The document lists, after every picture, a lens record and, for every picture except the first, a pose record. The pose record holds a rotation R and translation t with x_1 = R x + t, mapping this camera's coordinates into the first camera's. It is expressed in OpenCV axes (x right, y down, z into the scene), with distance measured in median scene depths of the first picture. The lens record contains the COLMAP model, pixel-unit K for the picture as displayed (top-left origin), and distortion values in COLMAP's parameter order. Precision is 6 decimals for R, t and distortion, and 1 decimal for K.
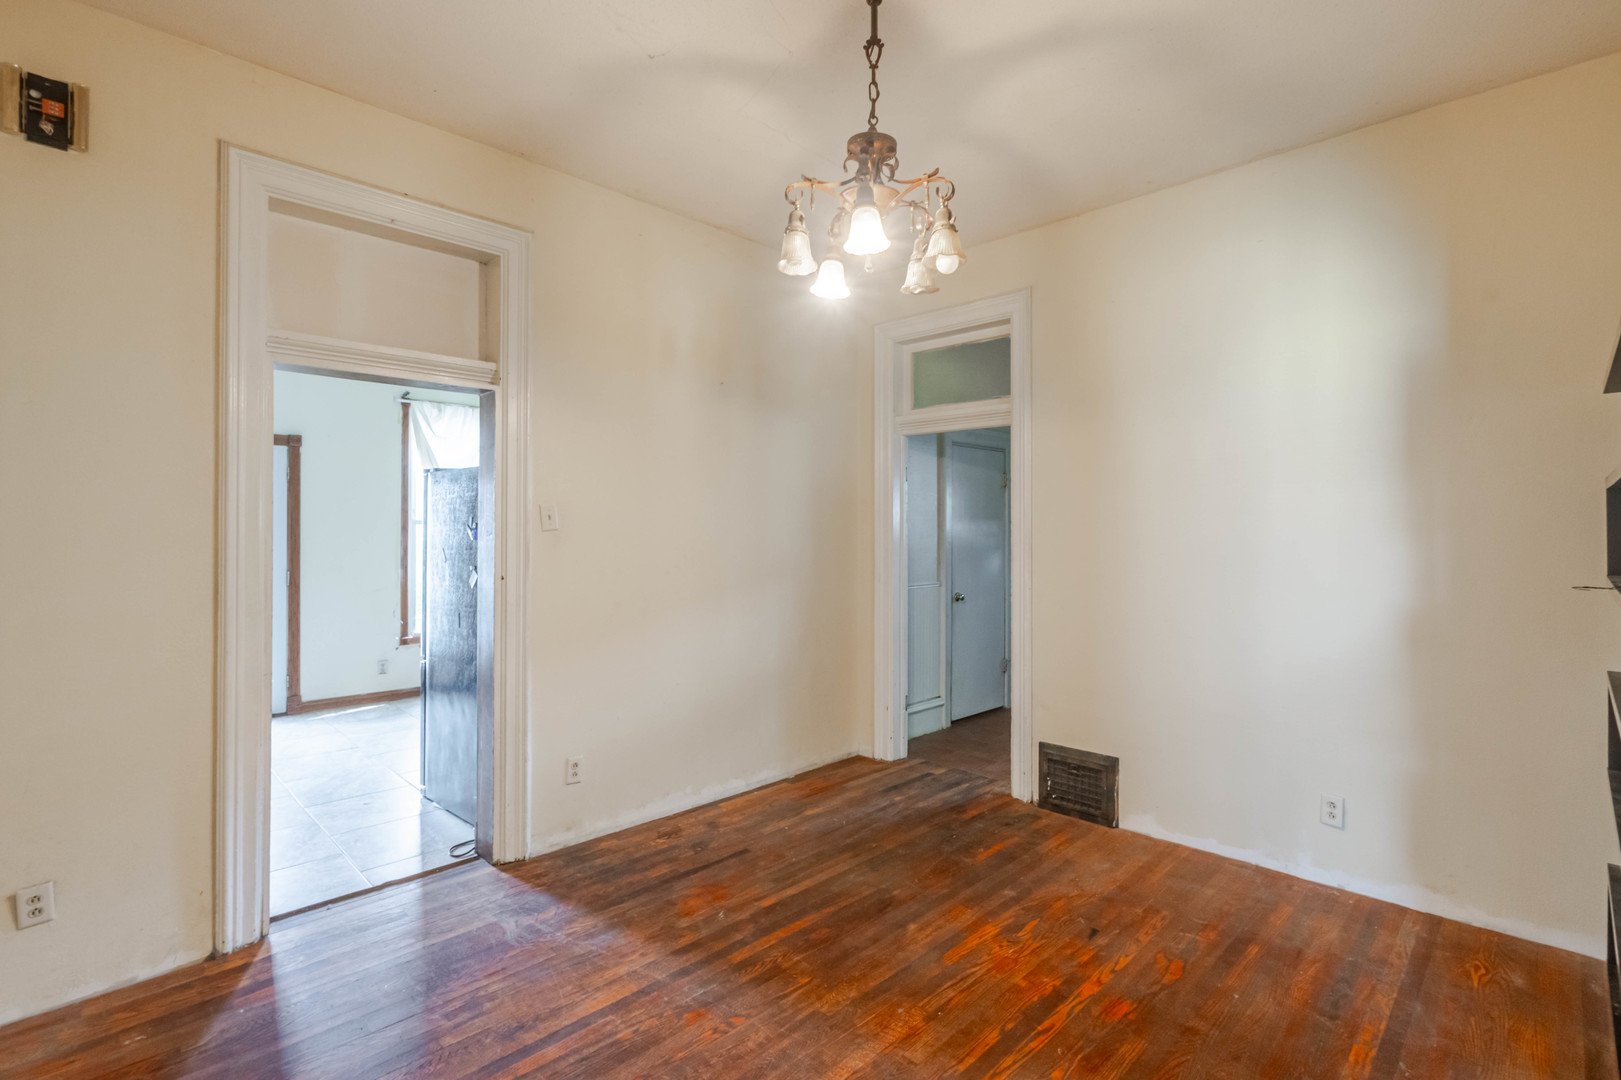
lens RADIAL K [[755.7, 0, 815.4], [0, 755.7, 524.3], [0, 0, 1]] dist [-0.003700, -0.000909]
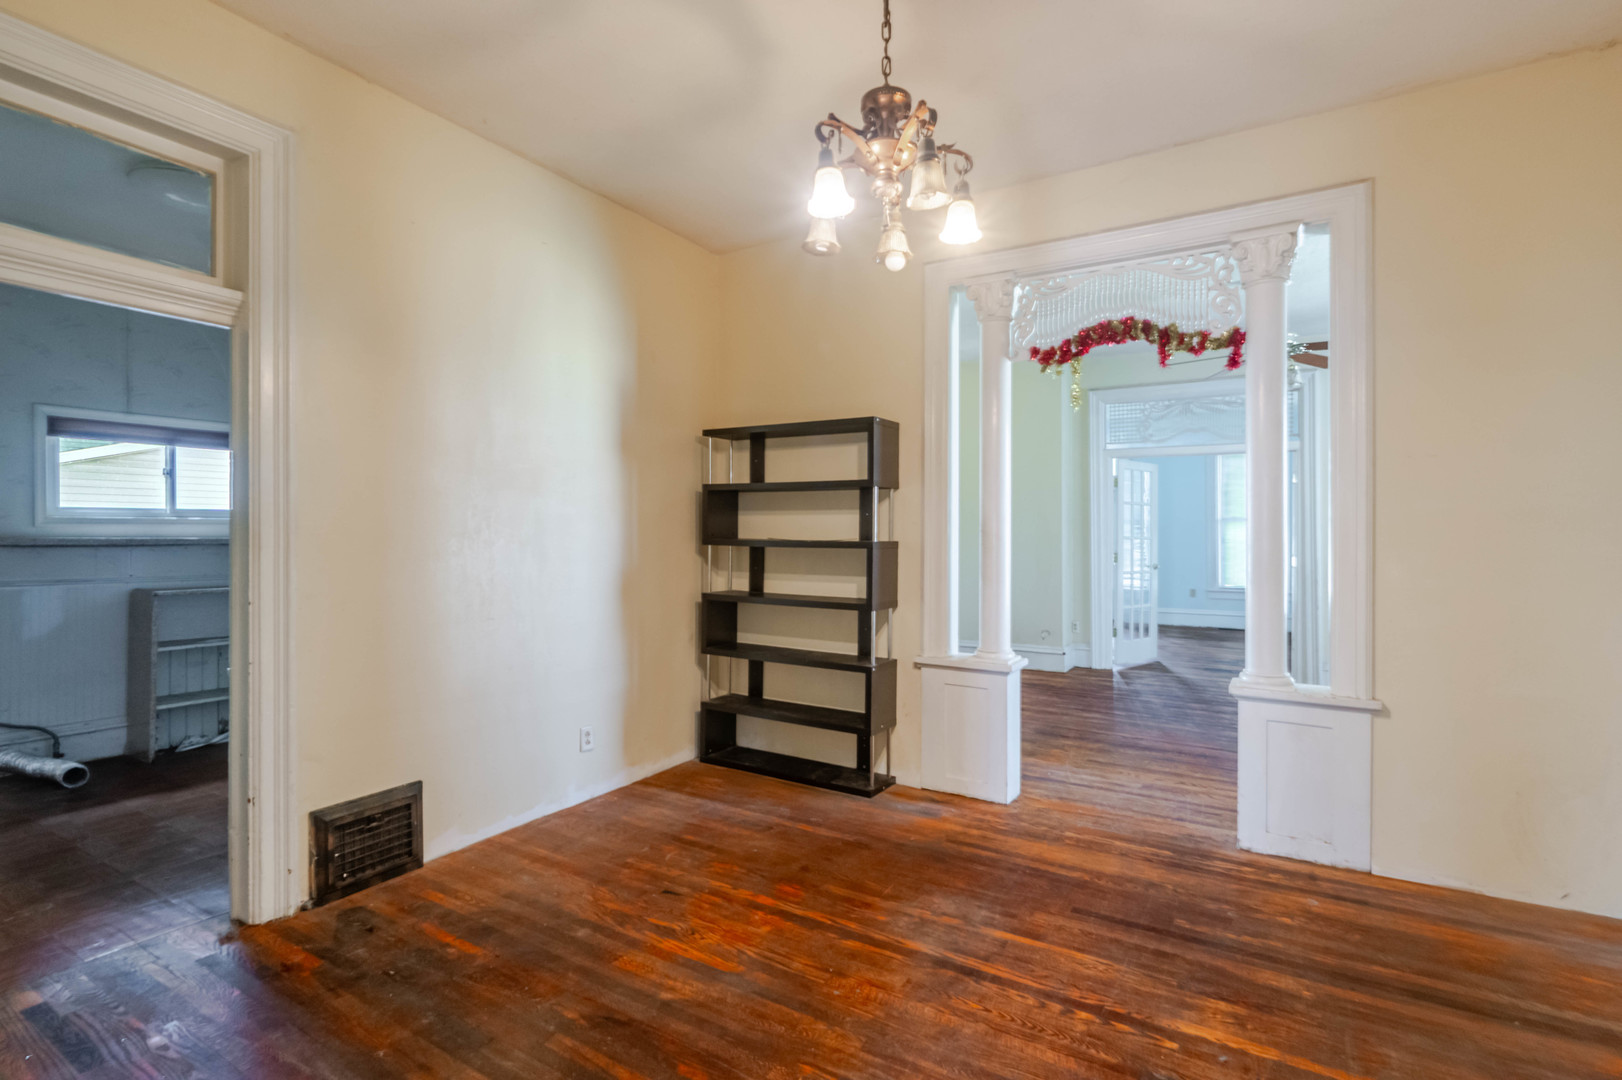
lens RADIAL K [[774.7, 0, 811.0], [0, 774.7, 540.0], [0, 0, 1]] dist [-0.002321, -0.000542]
pose [[-0.229107, -0.010918, 0.973340, -0.634001], [-0.009547, 0.999914, 0.008969, 0.042425], [-0.973354, -0.007237, -0.229192, 0.954517]]
